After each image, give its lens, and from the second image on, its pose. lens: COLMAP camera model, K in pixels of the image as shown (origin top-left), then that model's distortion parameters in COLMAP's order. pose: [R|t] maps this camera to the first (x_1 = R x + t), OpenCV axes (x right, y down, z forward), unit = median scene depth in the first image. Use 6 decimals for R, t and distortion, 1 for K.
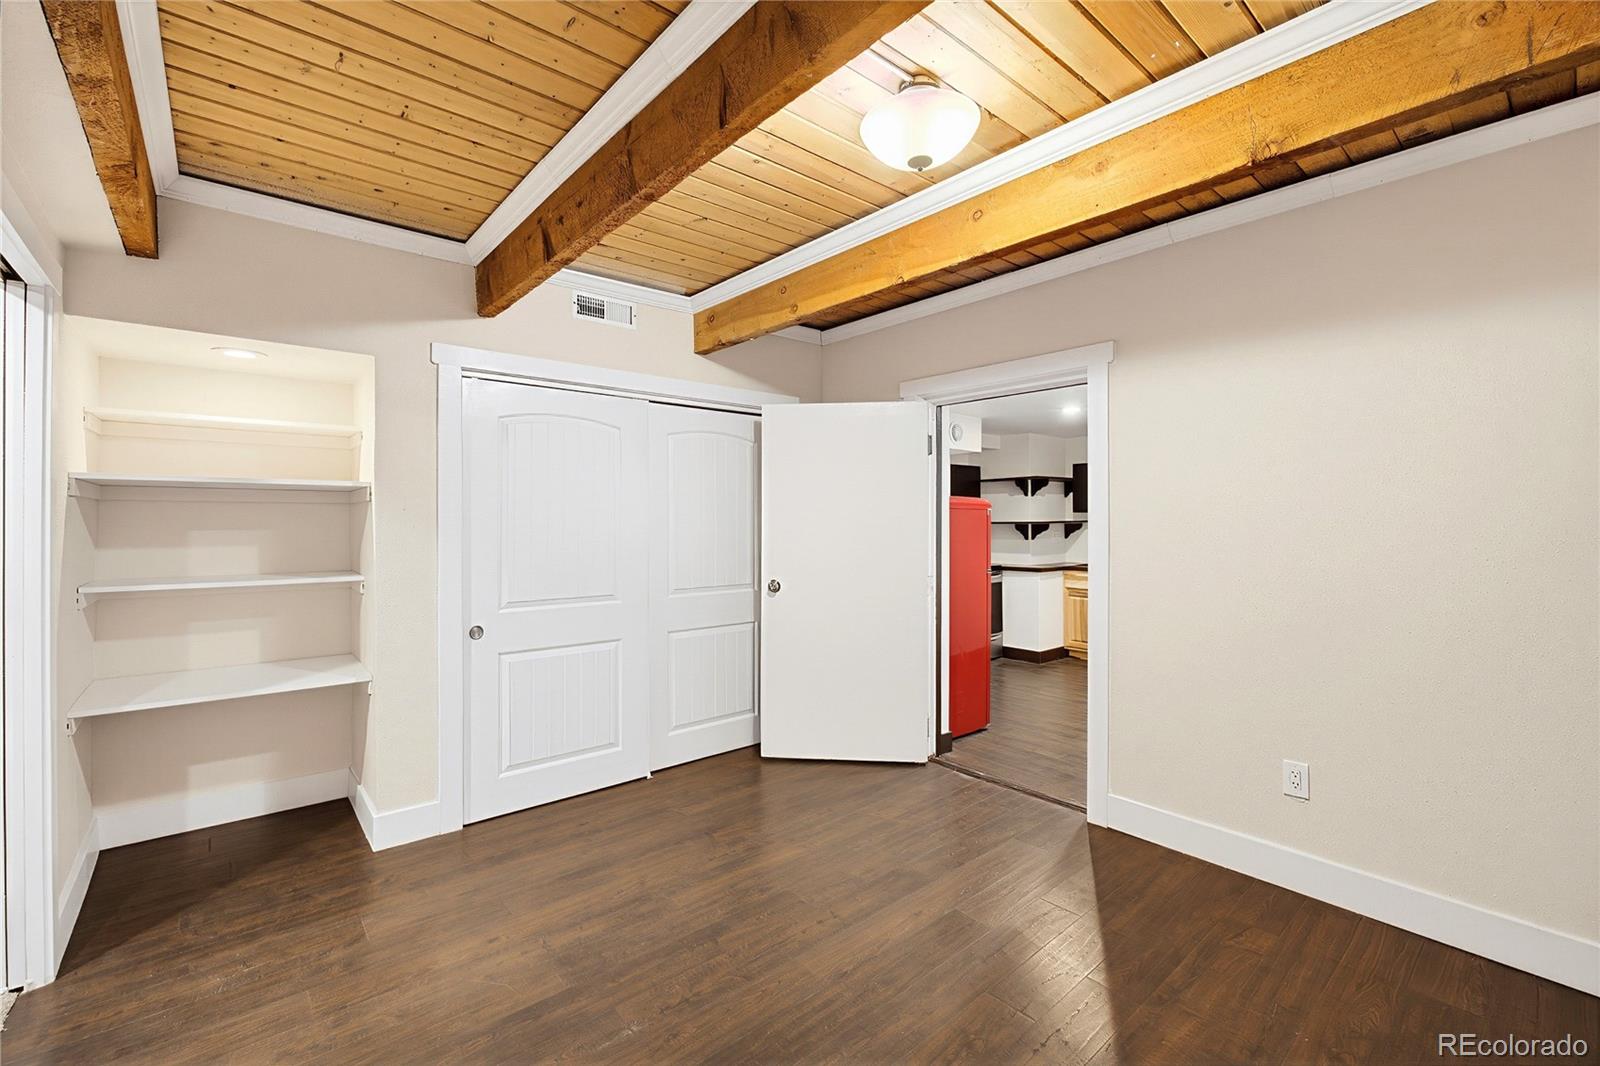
lens RADIAL K [[681.9, 0, 807.0], [0, 681.9, 522.1], [0, 0, 1]] dist [-0.016714, 0.004257]
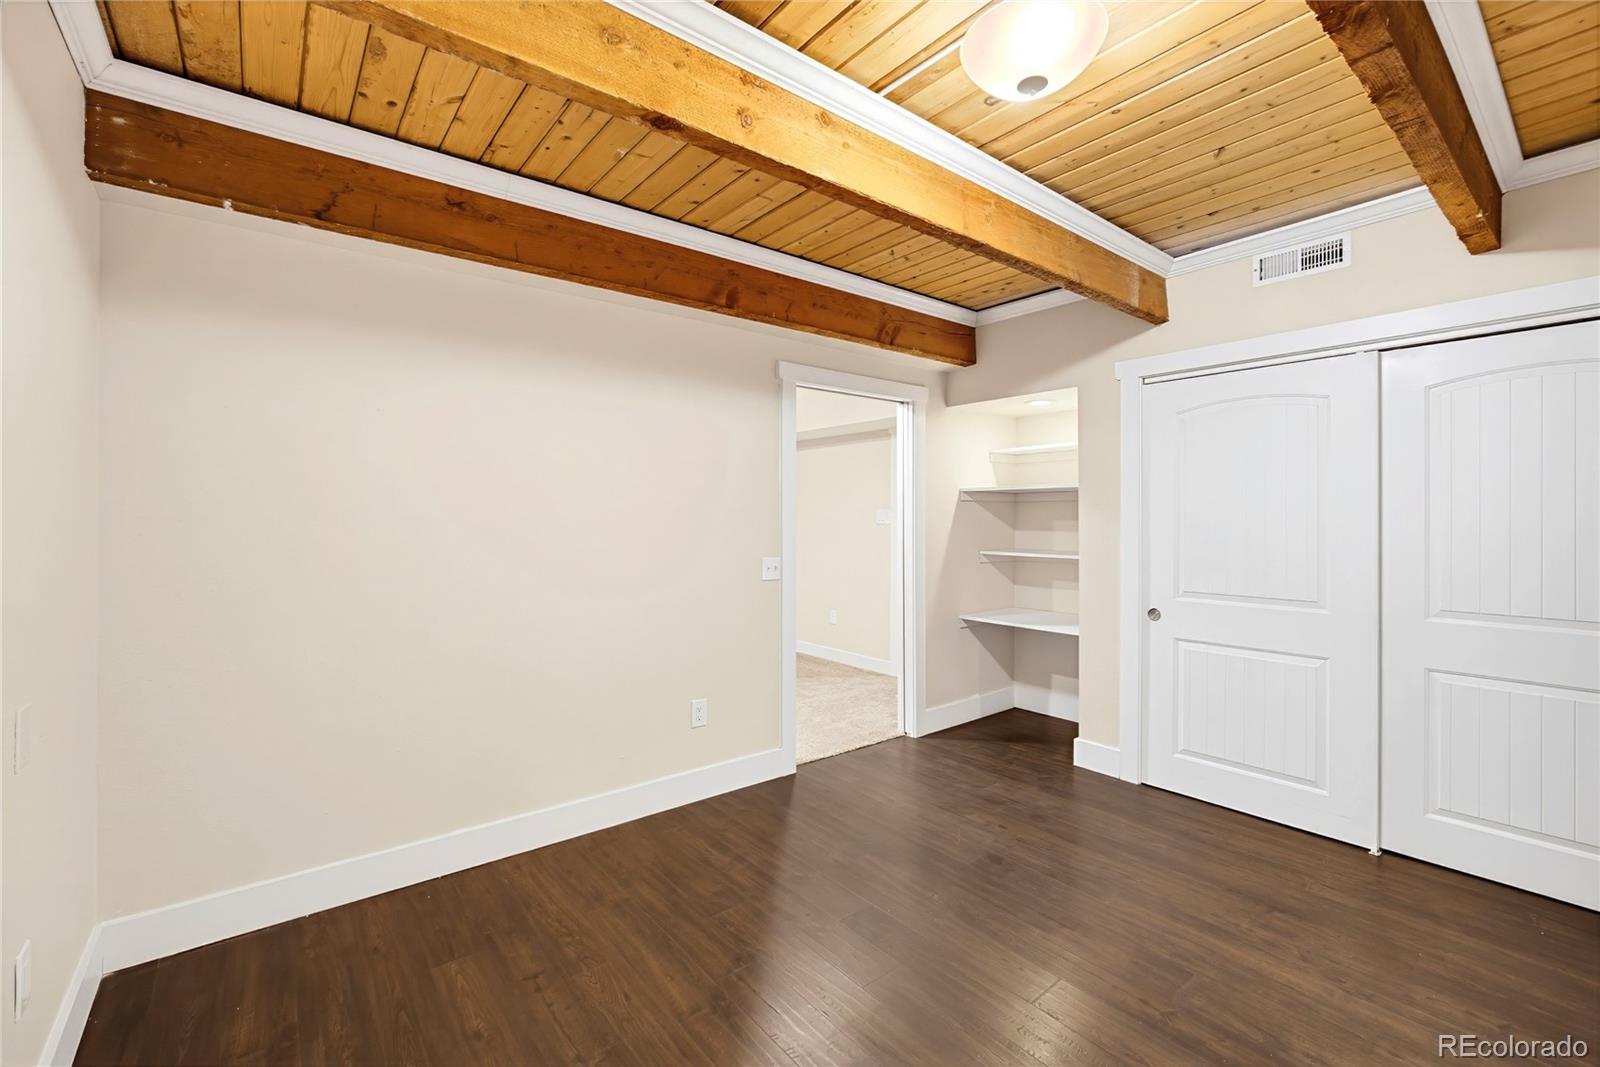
lens RADIAL K [[681.9, 0, 808.3], [0, 681.9, 527.4], [0, 0, 1]] dist [-0.016714, 0.004257]
pose [[-0.030382, 0.007023, -0.999514, 0.655526], [-0.006666, 0.999952, 0.007229, 0.019074], [0.999516, 0.006882, -0.030334, 0.494096]]
